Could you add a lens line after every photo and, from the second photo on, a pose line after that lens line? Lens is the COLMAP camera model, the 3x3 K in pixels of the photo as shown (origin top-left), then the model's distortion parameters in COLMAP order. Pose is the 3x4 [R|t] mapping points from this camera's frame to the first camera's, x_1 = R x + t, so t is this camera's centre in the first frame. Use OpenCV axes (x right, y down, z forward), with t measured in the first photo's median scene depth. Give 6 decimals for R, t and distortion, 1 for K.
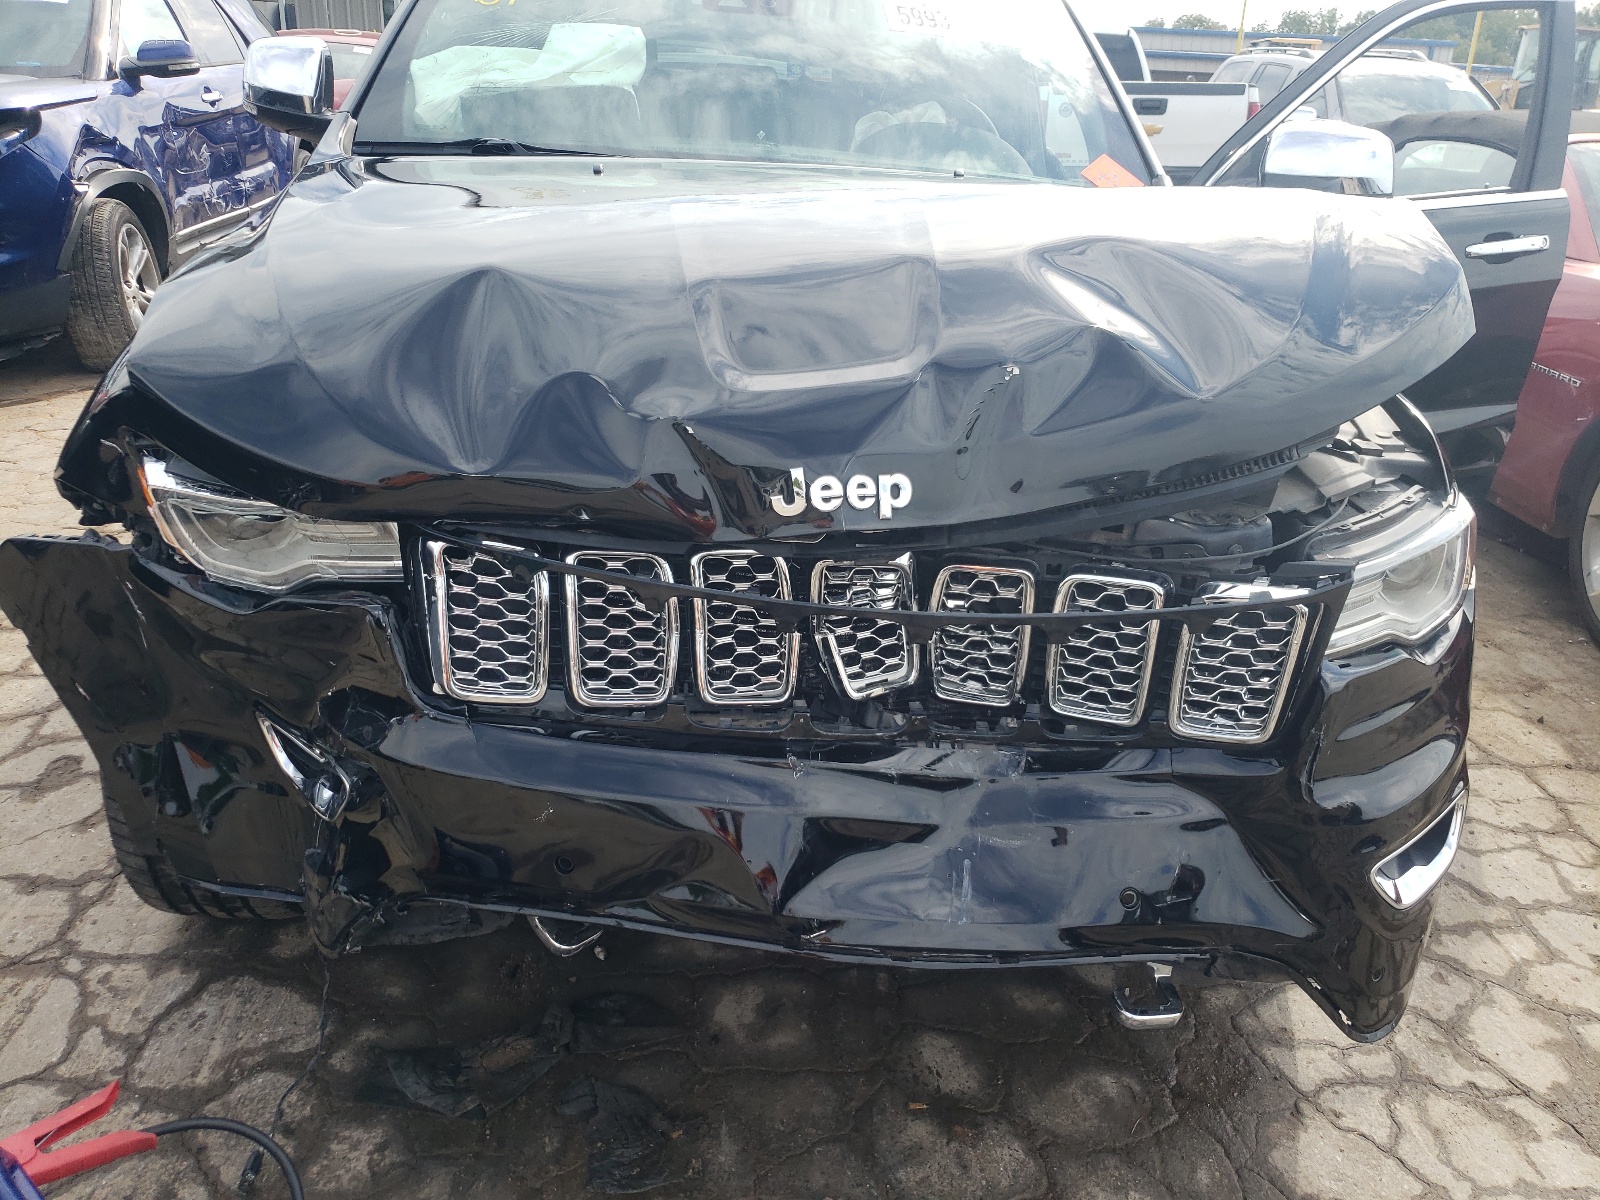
lens RADIAL K [[1286.0, 0, 781.7], [0, 1286.0, 571.0], [0, 0, 1]] dist [0.001167, -0.000783]
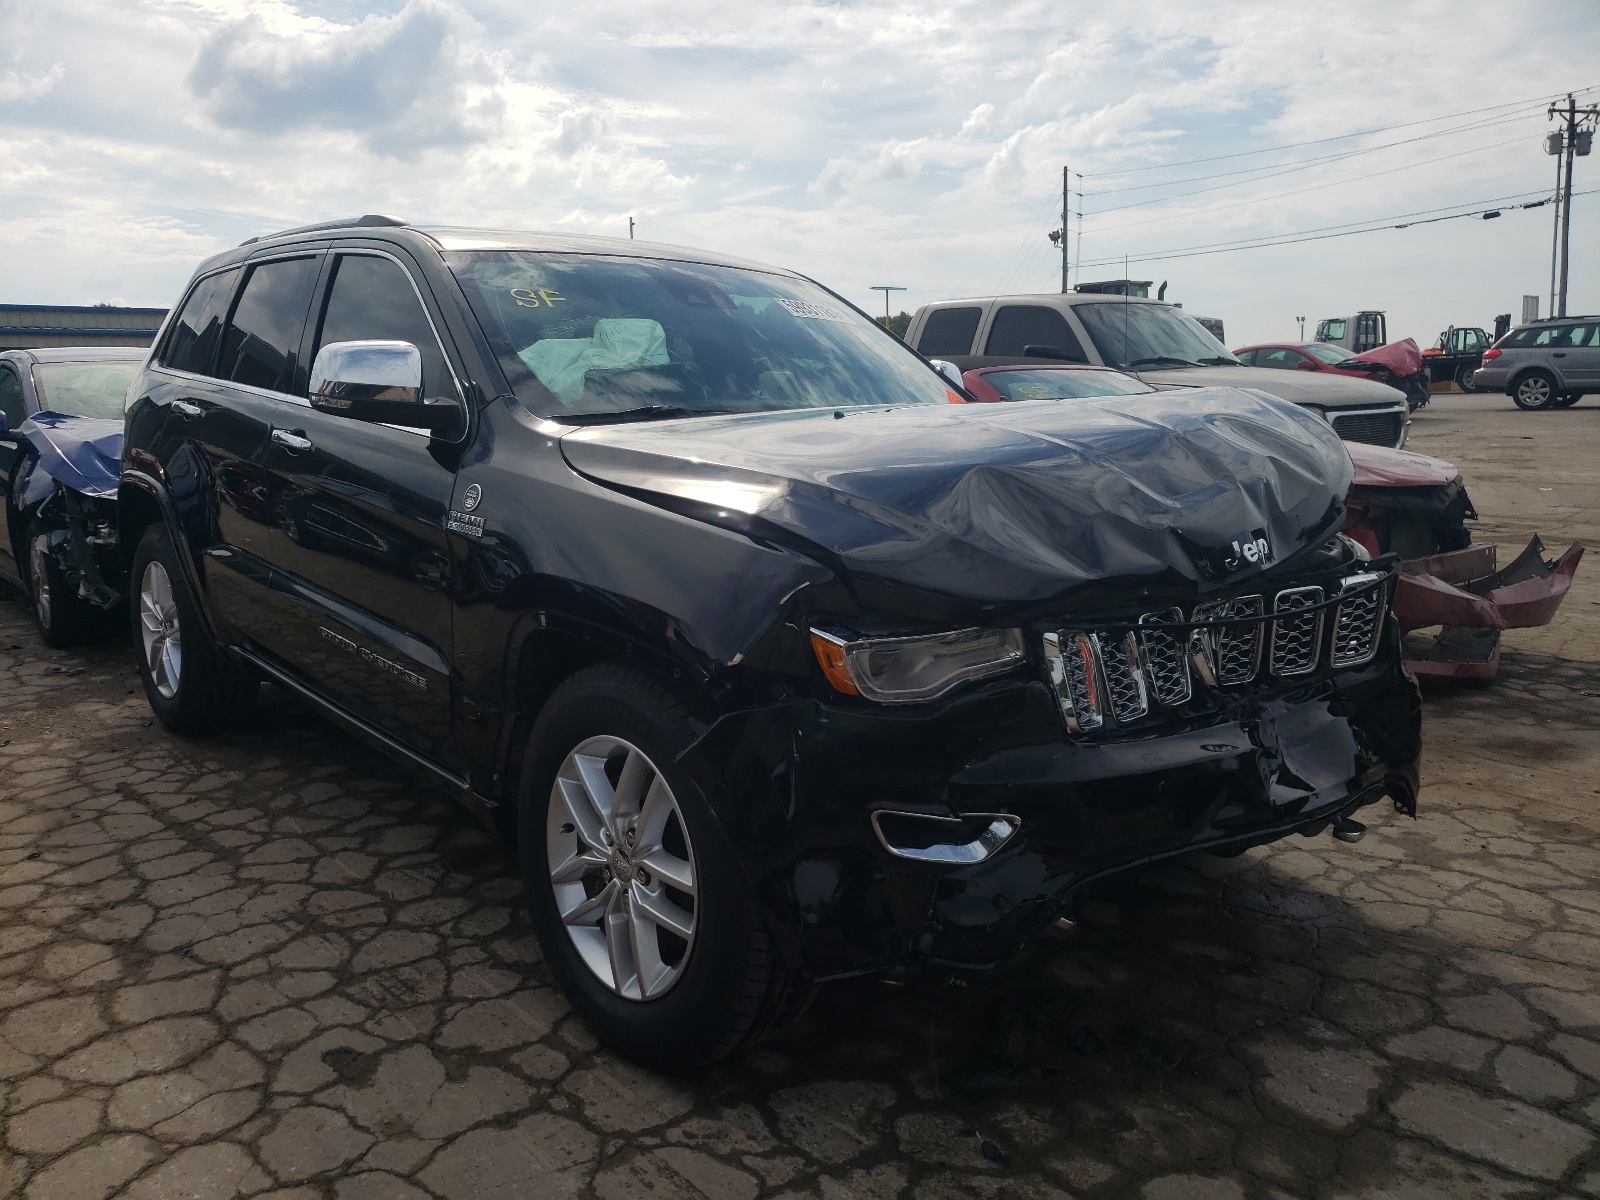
lens RADIAL K [[1286.0, 0, 769.1], [0, 1286.0, 553.2], [0, 0, 1]] dist [0.001167, -0.000783]
pose [[0.805835, -0.145840, 0.573900, -1.106991], [0.261733, 0.957104, -0.124289, -0.009723], [-0.531155, 0.250364, 0.809439, -0.070304]]
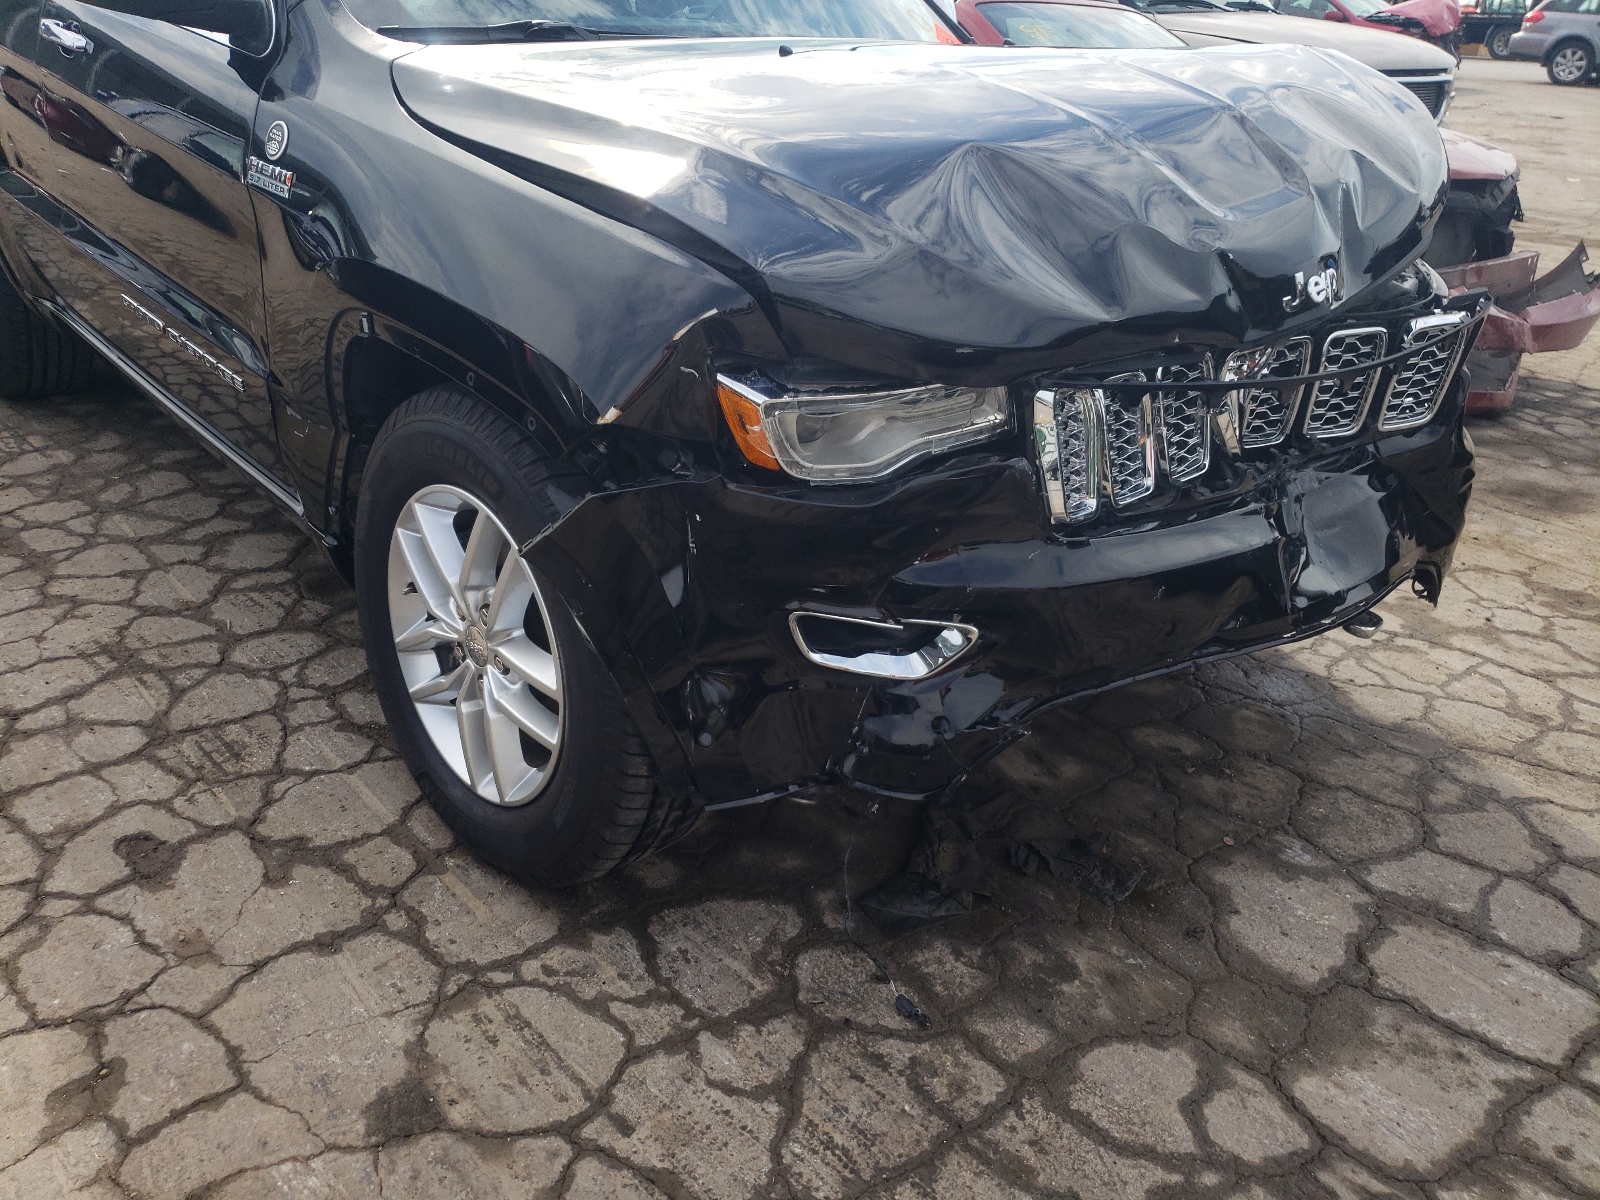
lens RADIAL K [[1300.2, 0, 788.3], [0, 1300.2, 582.6], [0, 0, 1]] dist [0.013874, -0.001749]
pose [[0.788987, -0.268437, 0.552667, -0.891402], [0.210883, 0.963180, 0.166772, -0.079044], [-0.577085, -0.015033, 0.816546, 0.144079]]
